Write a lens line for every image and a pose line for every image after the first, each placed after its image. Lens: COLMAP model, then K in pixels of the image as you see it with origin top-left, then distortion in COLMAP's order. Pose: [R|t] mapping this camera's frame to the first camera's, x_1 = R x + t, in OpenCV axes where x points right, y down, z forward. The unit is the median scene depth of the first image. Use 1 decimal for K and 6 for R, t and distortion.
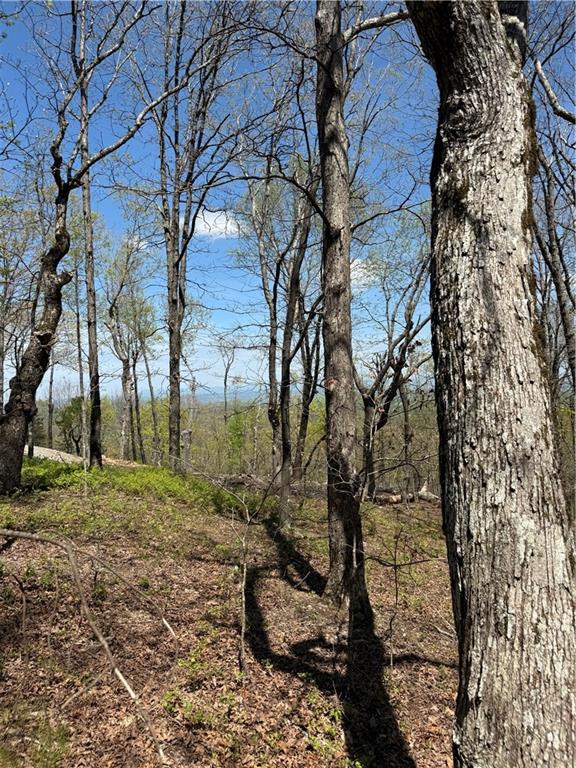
lens RADIAL K [[538.1, 0, 287.9], [0, 538.1, 383.0], [0, 0, 1]] dist [0.014806, 0.001998]
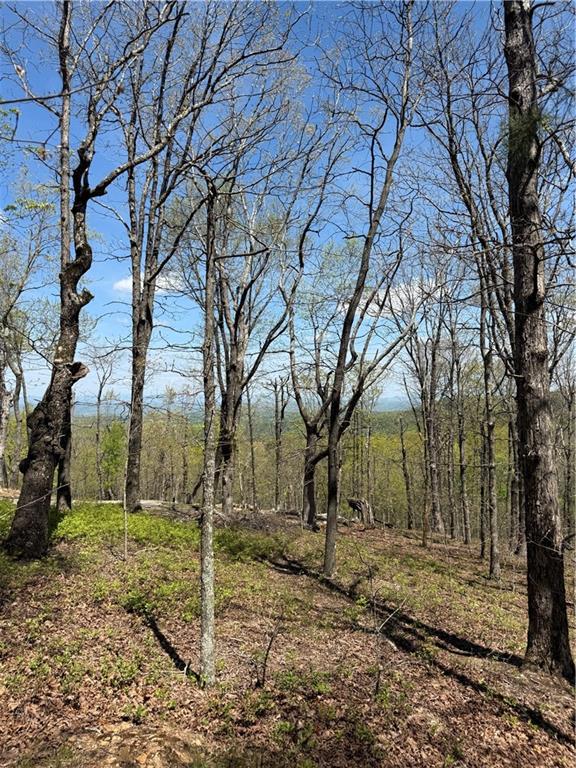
lens RADIAL K [[538.1, 0, 287.7], [0, 538.1, 385.8], [0, 0, 1]] dist [0.014806, 0.001998]
pose [[0.960687, 0.033634, 0.275590, -0.301129], [-0.027451, 0.999278, -0.026262, -0.033970], [-0.276274, 0.017664, 0.960917, 0.063635]]
